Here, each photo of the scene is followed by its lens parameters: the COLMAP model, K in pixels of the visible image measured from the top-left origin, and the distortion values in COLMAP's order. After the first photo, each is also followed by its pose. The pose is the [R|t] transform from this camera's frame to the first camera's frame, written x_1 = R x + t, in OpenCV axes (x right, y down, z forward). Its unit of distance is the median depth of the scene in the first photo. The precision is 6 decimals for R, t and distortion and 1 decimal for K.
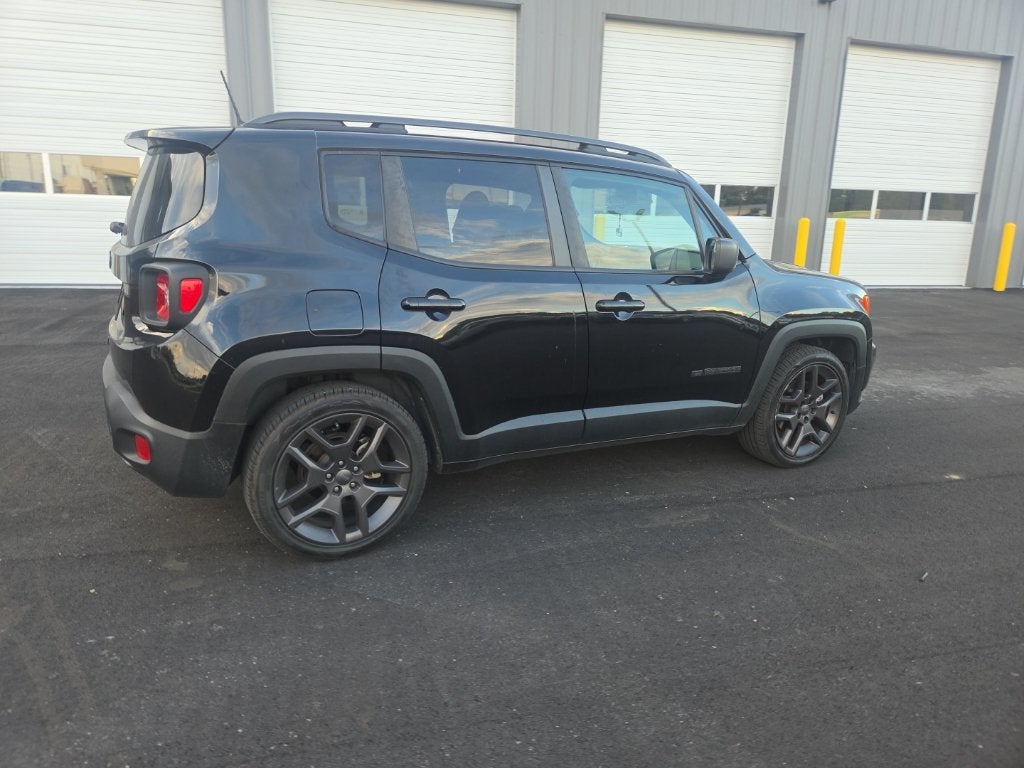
lens RADIAL K [[690.5, 0, 493.3], [0, 690.5, 373.1], [0, 0, 1]] dist [0.071631, -0.067815]
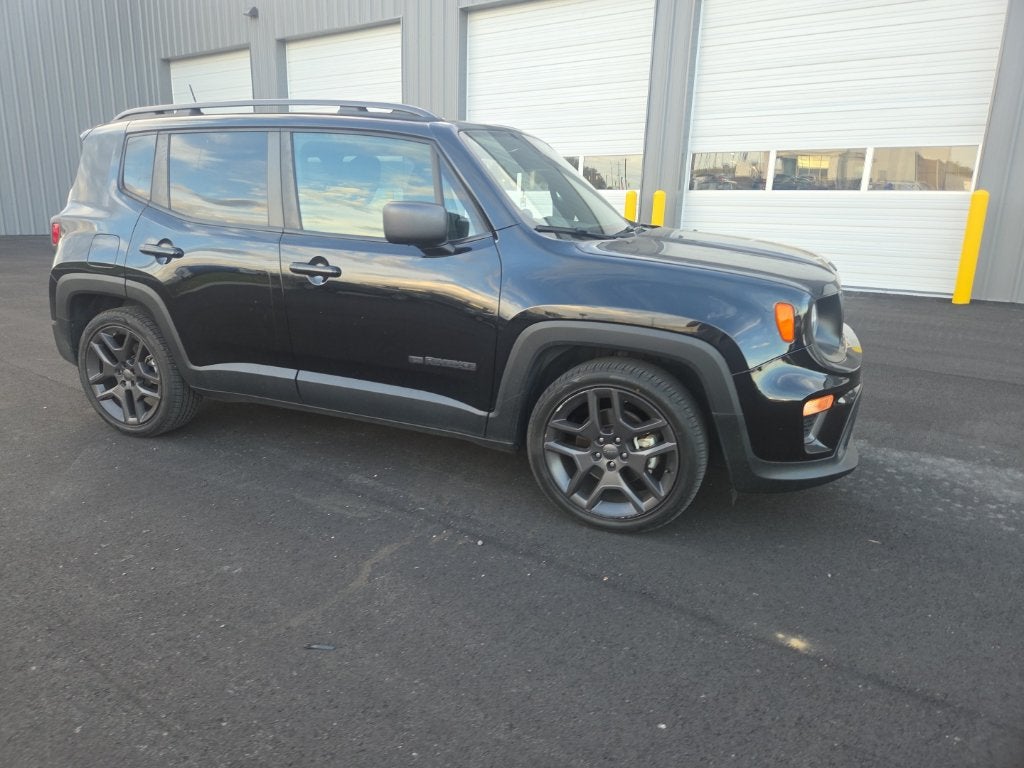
lens RADIAL K [[690.5, 0, 493.3], [0, 690.5, 373.1], [0, 0, 1]] dist [0.071631, -0.067815]
pose [[0.627651, 0.172614, -0.759117, 1.163224], [-0.171231, 0.981839, 0.081681, -0.080879], [0.759430, 0.078717, 0.645809, 0.597336]]
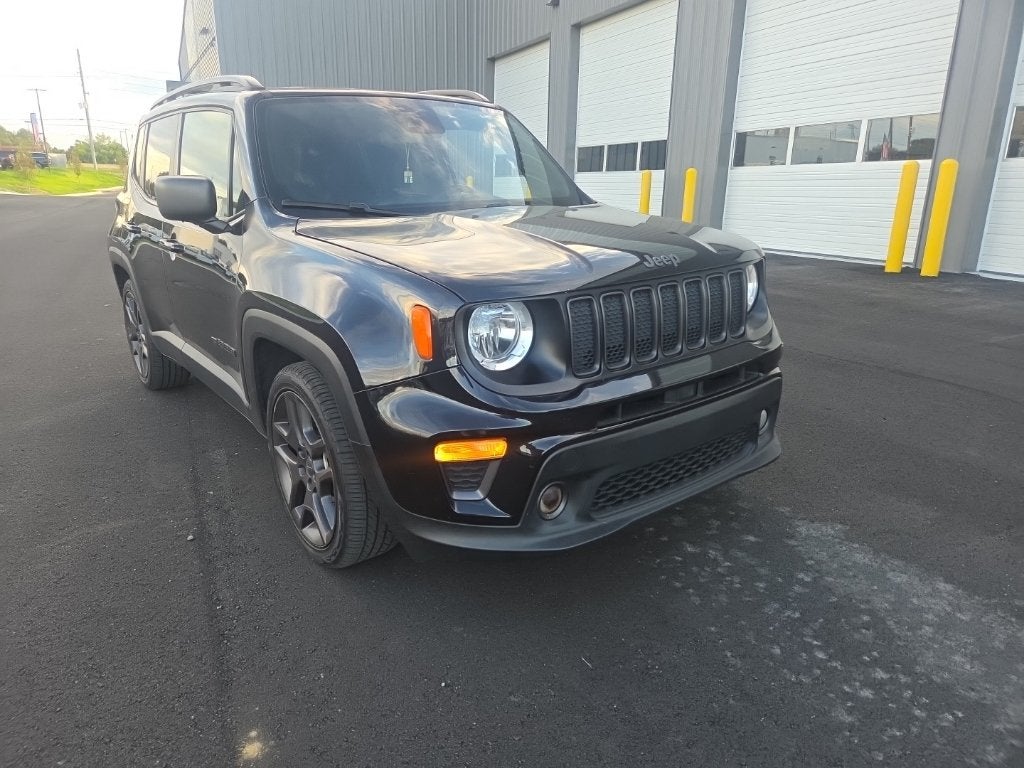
lens RADIAL K [[686.2, 0, 492.6], [0, 686.2, 383.4], [0, 0, 1]] dist [0.077024, -0.068829]
pose [[0.156567, 0.247436, -0.956171, 1.339504], [-0.208745, 0.954531, 0.212831, -0.230136], [0.965356, 0.166274, 0.201099, 1.339475]]
